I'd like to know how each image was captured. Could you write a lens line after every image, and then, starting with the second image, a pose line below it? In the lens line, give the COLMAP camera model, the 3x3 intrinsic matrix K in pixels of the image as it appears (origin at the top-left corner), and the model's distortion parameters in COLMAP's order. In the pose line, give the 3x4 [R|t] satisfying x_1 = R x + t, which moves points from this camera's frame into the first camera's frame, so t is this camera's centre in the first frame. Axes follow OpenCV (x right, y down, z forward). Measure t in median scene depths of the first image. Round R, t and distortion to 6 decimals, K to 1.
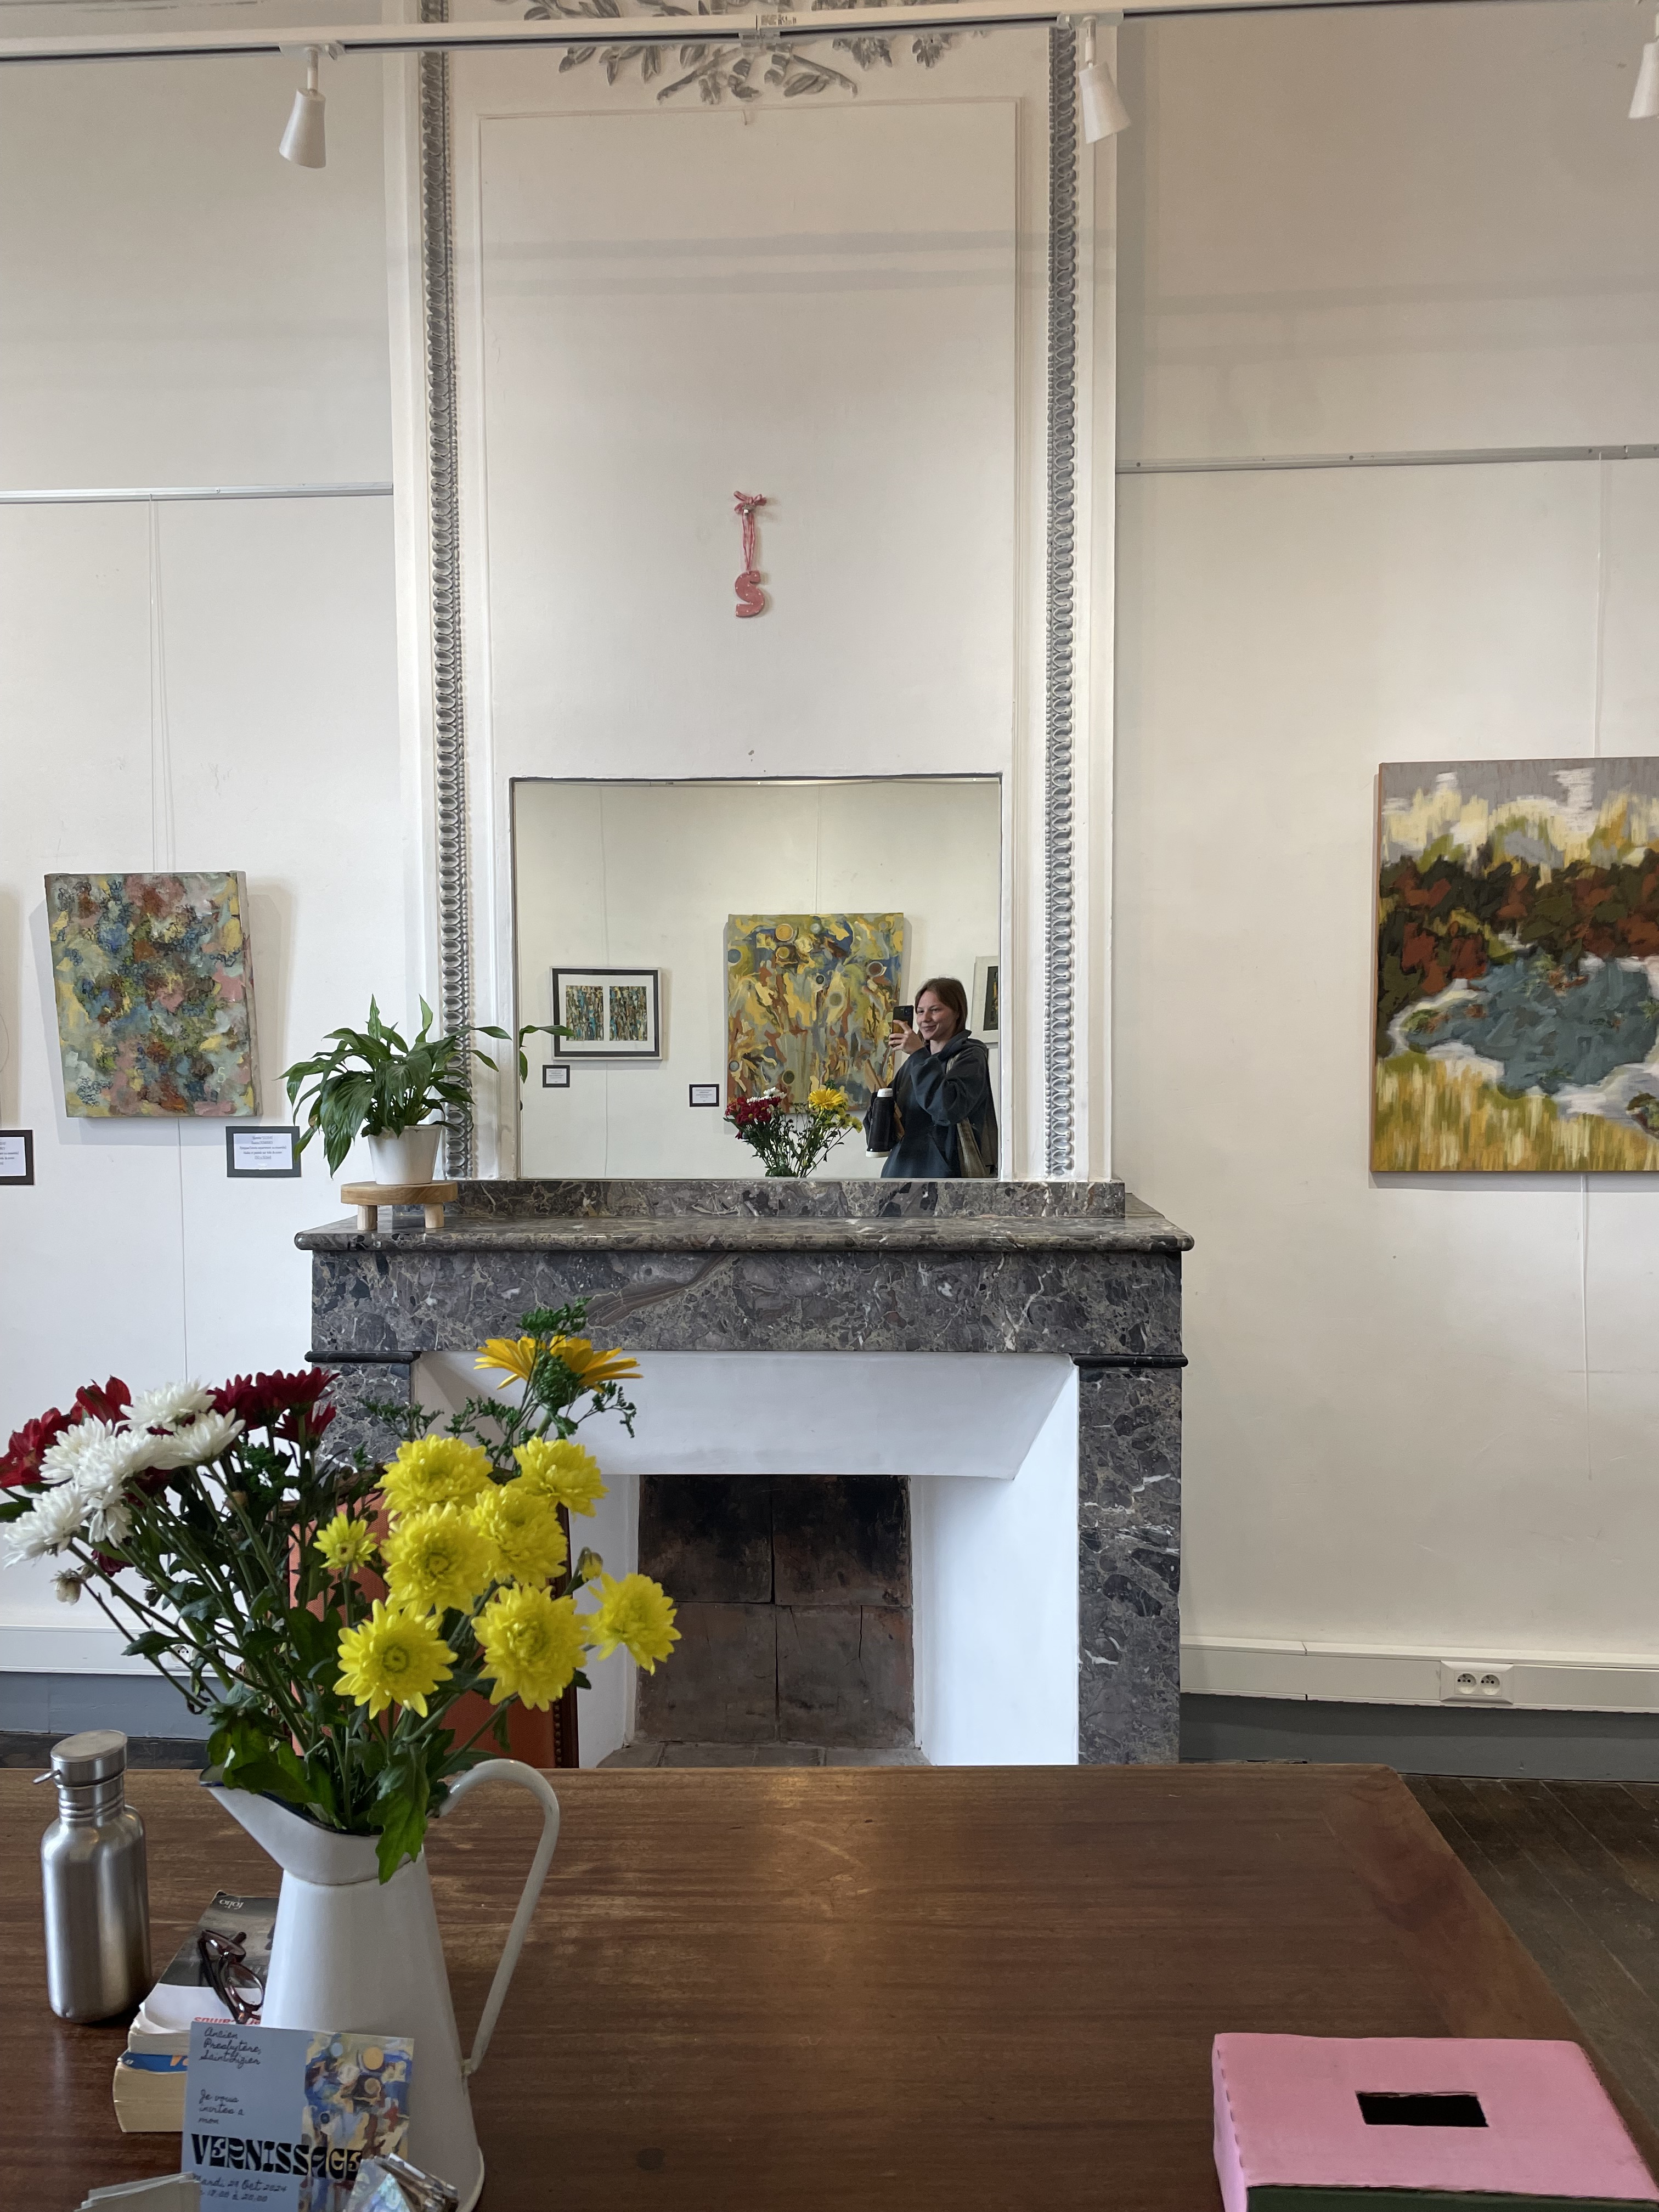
lens RADIAL K [[1736.9, 0, 838.2], [0, 1736.9, 1092.1], [0, 0, 1]] dist [0.045480, -0.055301]
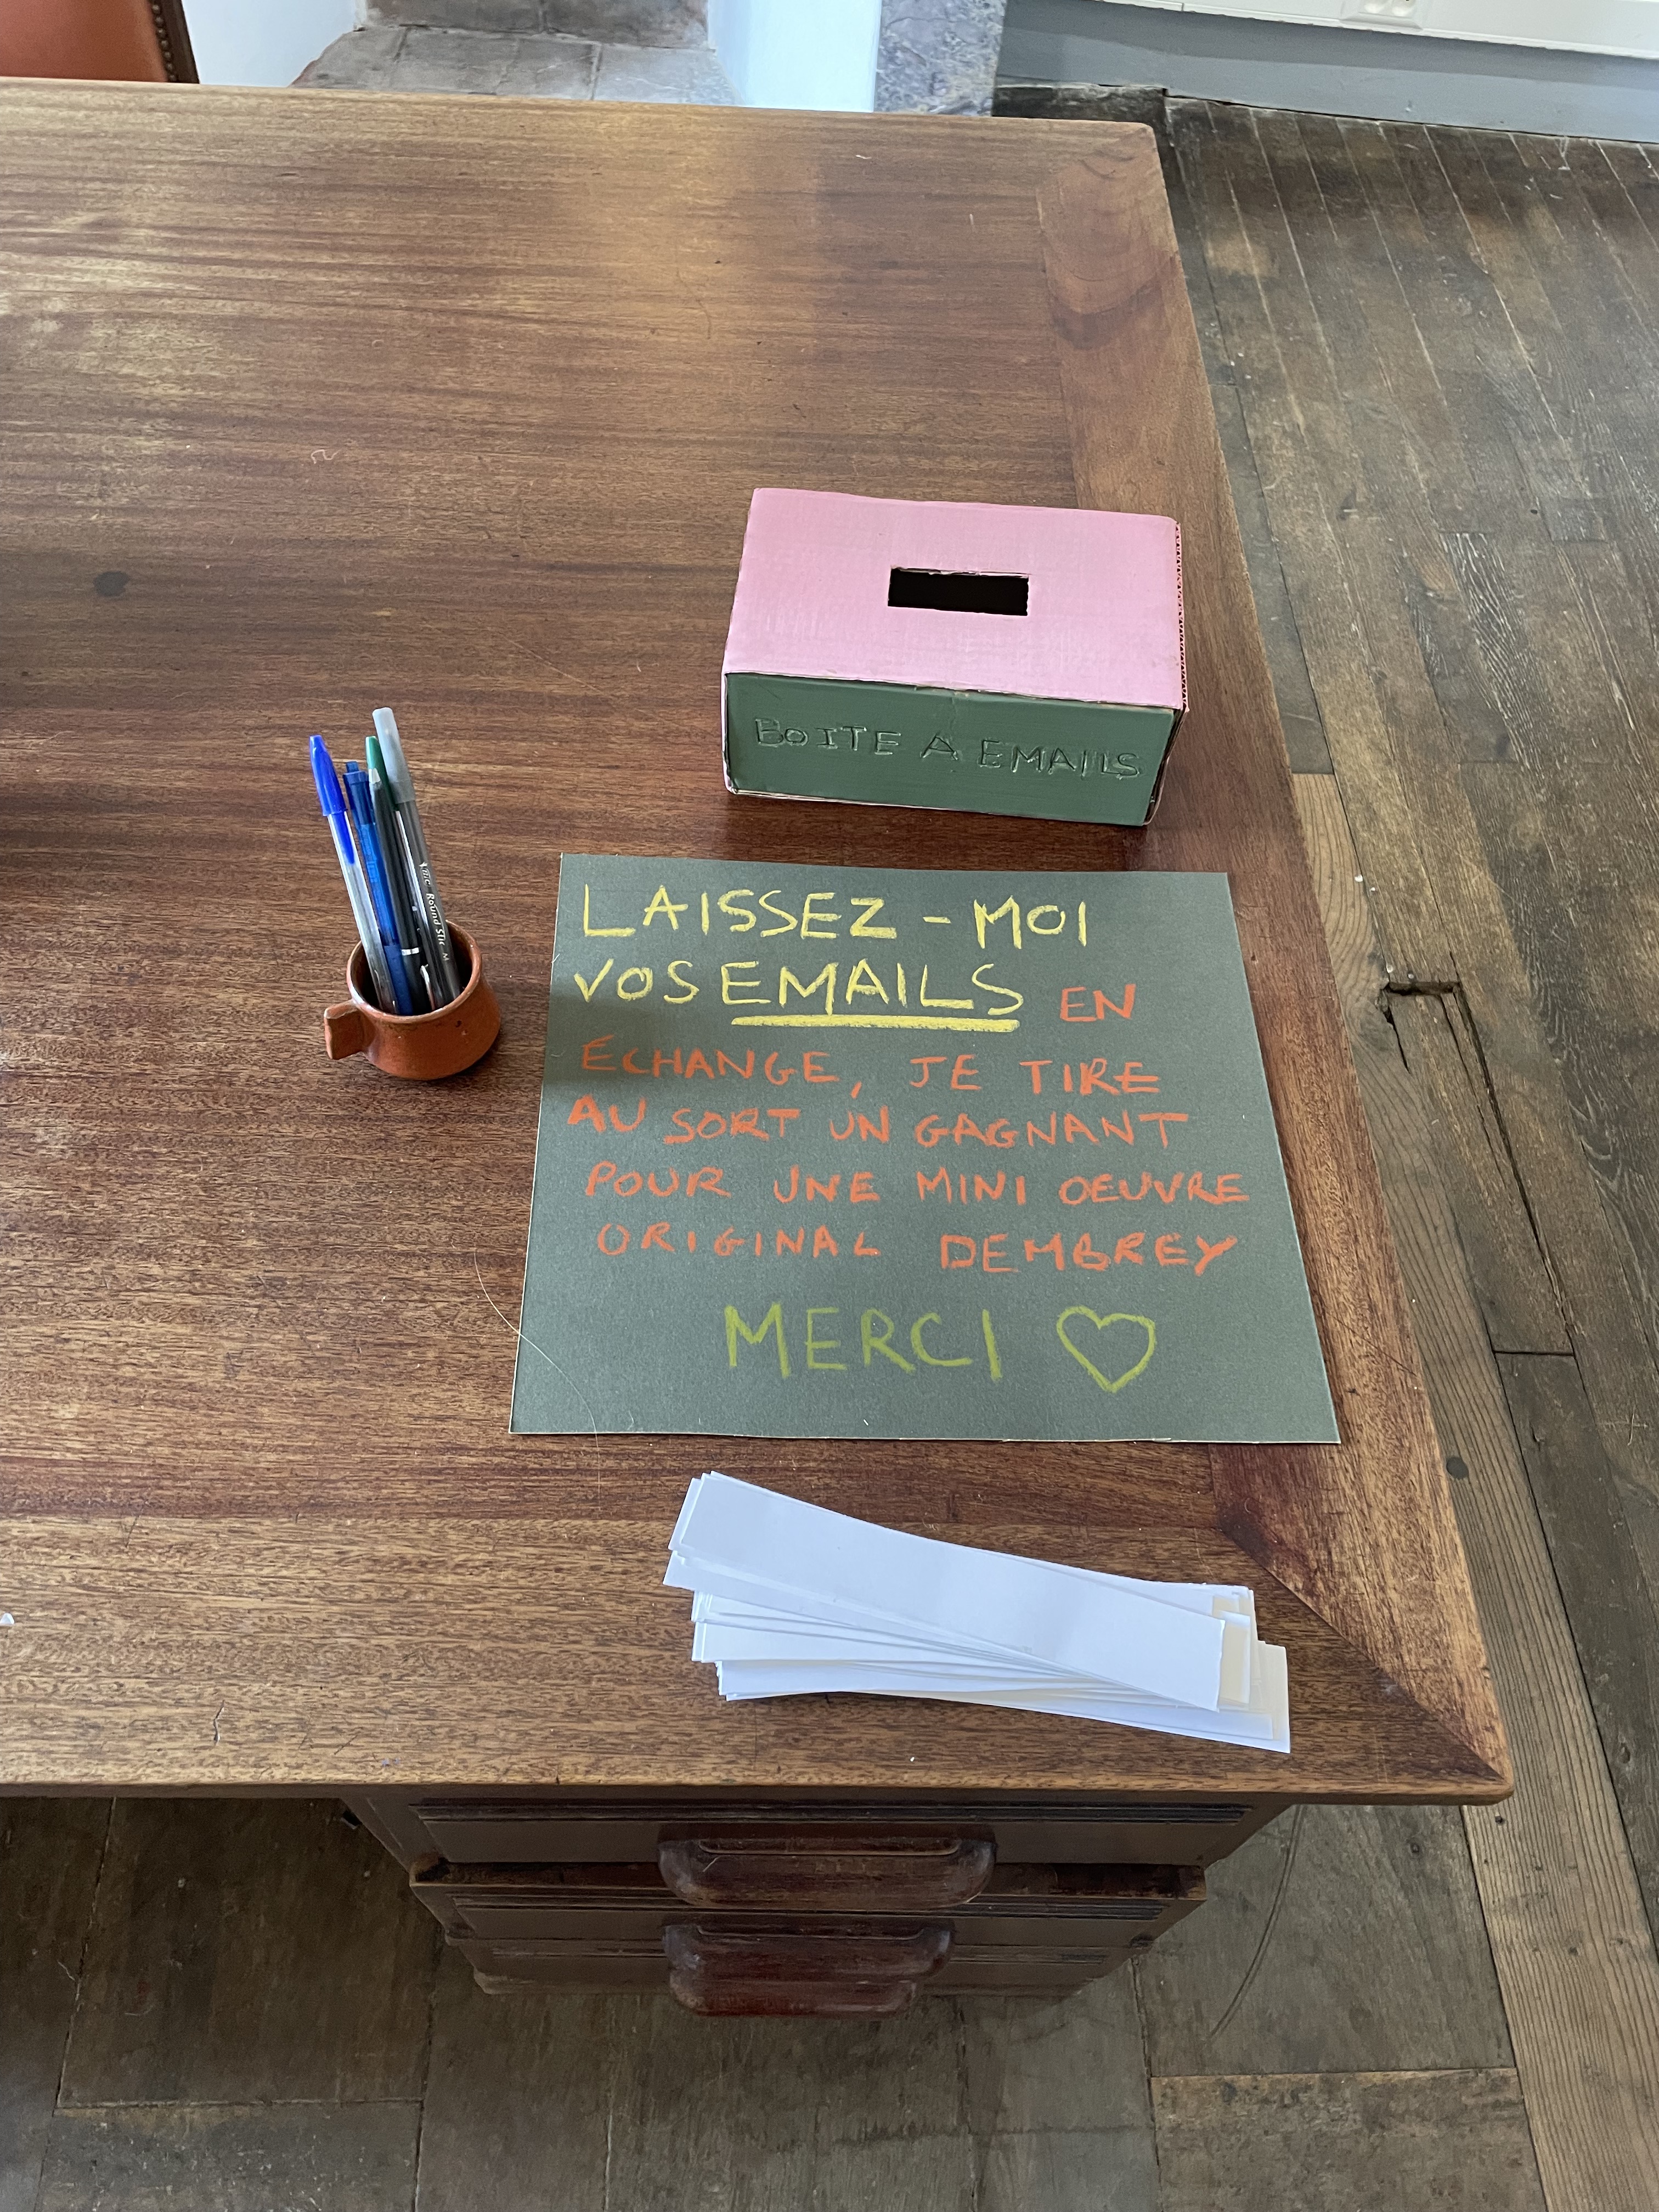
lens RADIAL K [[1736.9, 0, 818.0], [0, 1736.9, 1094.6], [0, 0, 1]] dist [0.045480, -0.055301]
pose [[0.998473, 0.023641, 0.049935, 0.163857], [-0.053886, 0.616176, 0.785763, 0.048047], [-0.012192, -0.787254, 0.616508, 0.203697]]
